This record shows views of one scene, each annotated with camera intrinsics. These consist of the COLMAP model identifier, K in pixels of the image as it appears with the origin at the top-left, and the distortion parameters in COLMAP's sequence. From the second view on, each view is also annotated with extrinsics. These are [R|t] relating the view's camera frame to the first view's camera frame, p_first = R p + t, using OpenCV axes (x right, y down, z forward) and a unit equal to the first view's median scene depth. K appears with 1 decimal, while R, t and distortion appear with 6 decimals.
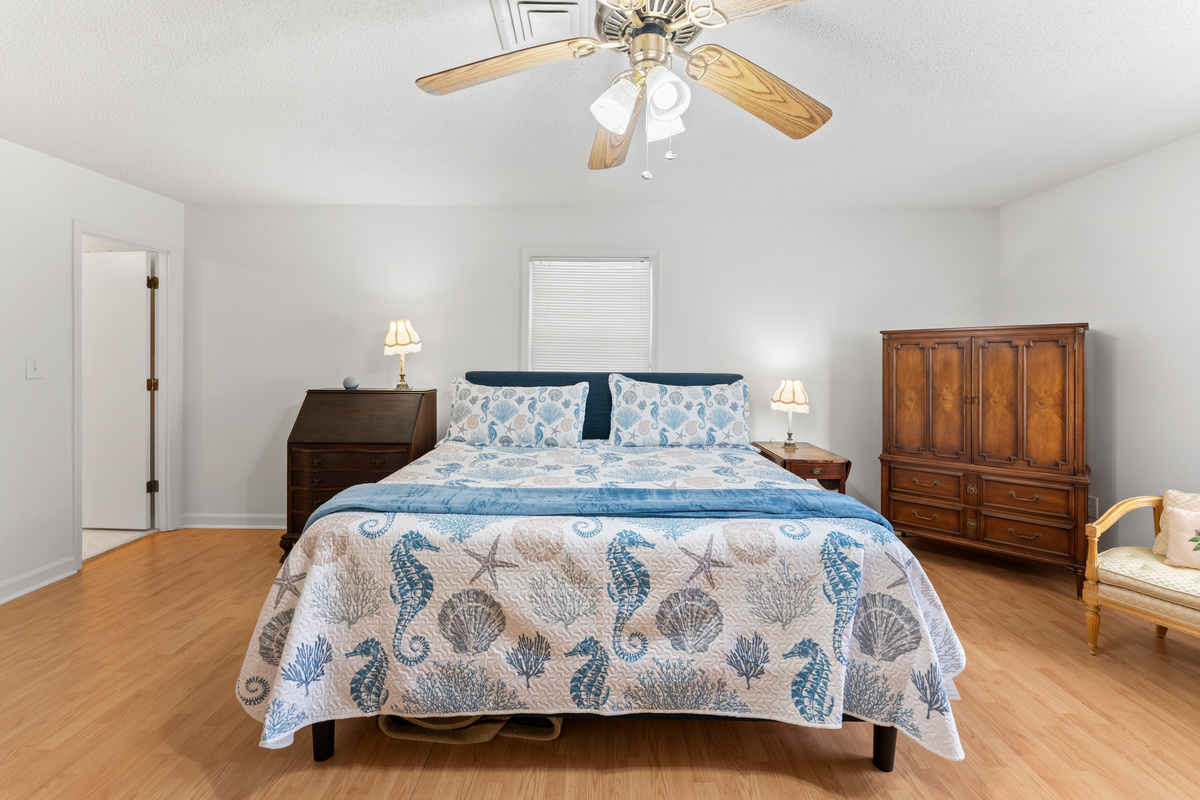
lens RADIAL K [[497.4, 0, 599.4], [0, 497.4, 370.1], [0, 0, 1]] dist [-0.001129, -0.000518]
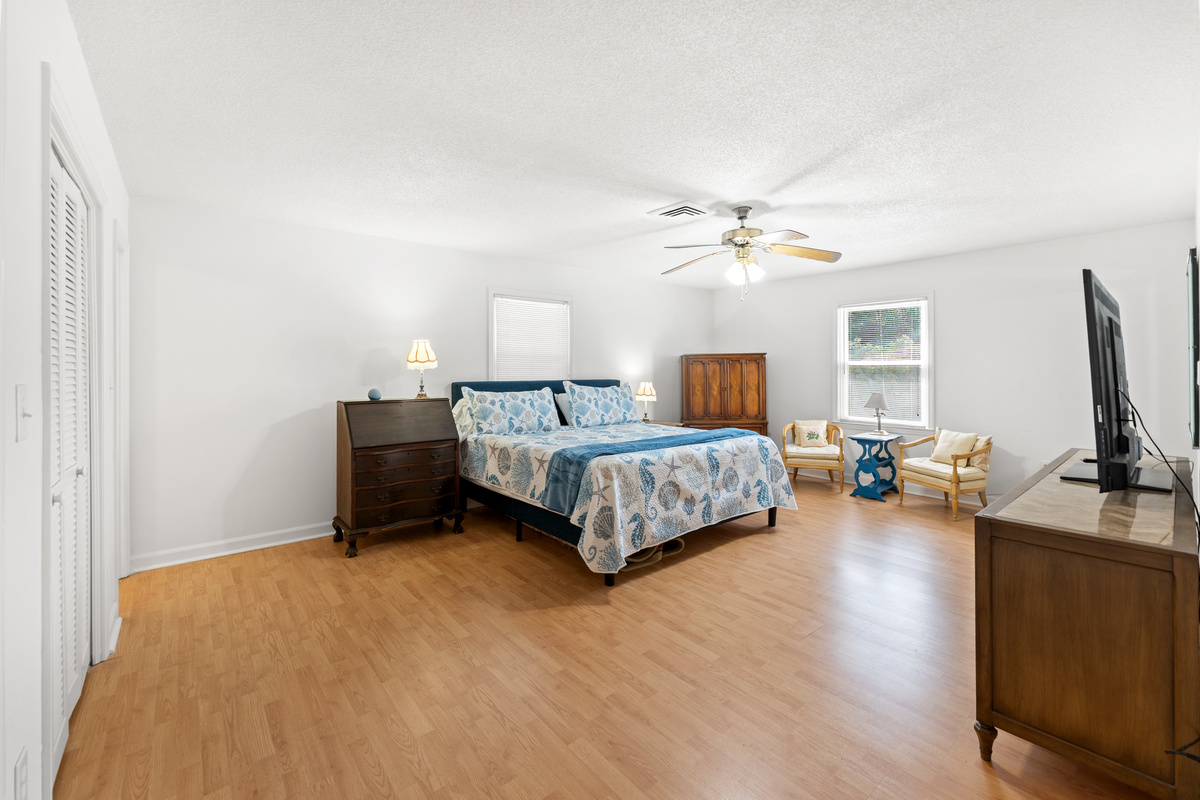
lens RADIAL K [[493.0, 0, 598.4], [0, 493.0, 381.7], [0, 0, 1]] dist [0.002428, 0.000136]
pose [[0.764675, -0.024188, 0.643962, -1.771171], [0.023026, 0.999683, 0.010206, -0.006197], [-0.644005, 0.007024, 0.764989, -0.398278]]
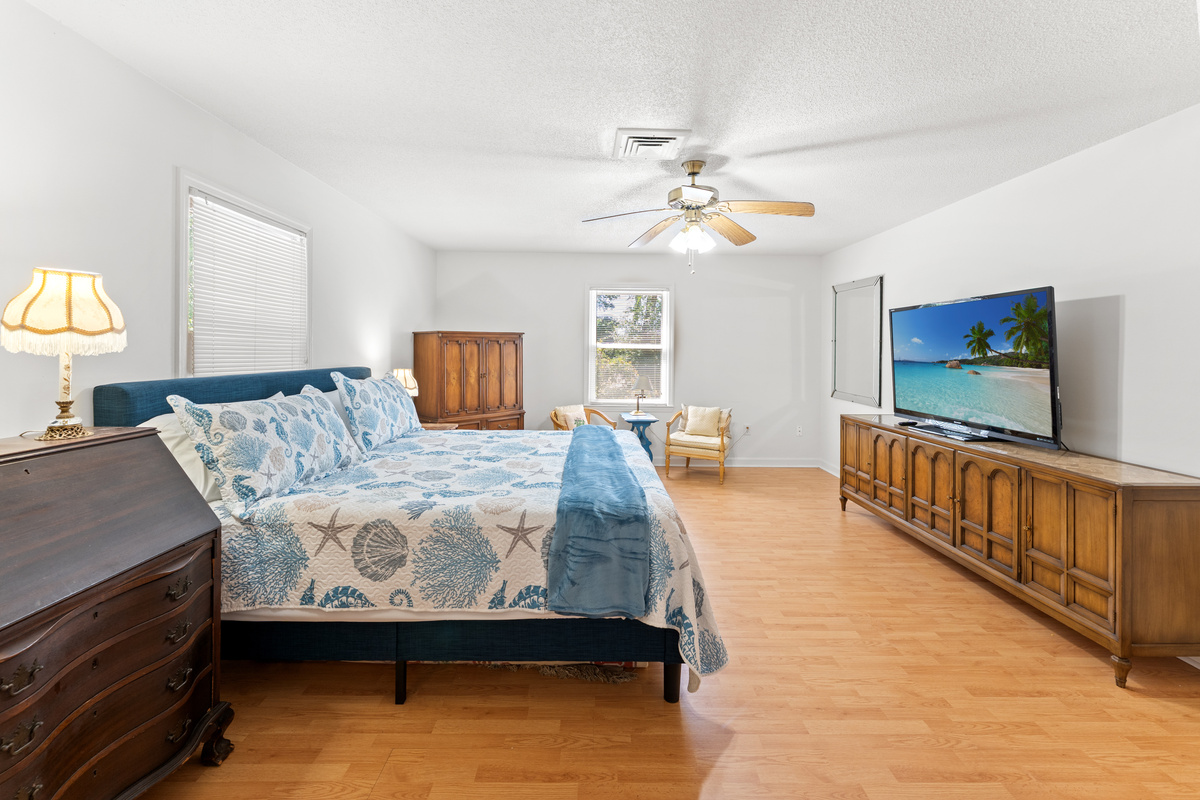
lens RADIAL K [[503.7, 0, 598.0], [0, 503.7, 358.7], [0, 0, 1]] dist [-0.001106, -0.000313]
pose [[-0.009822, -0.026698, 0.999595, -1.735146], [0.015004, 0.999527, 0.026844, -0.065600], [-0.999839, 0.015262, -0.009417, 1.176646]]
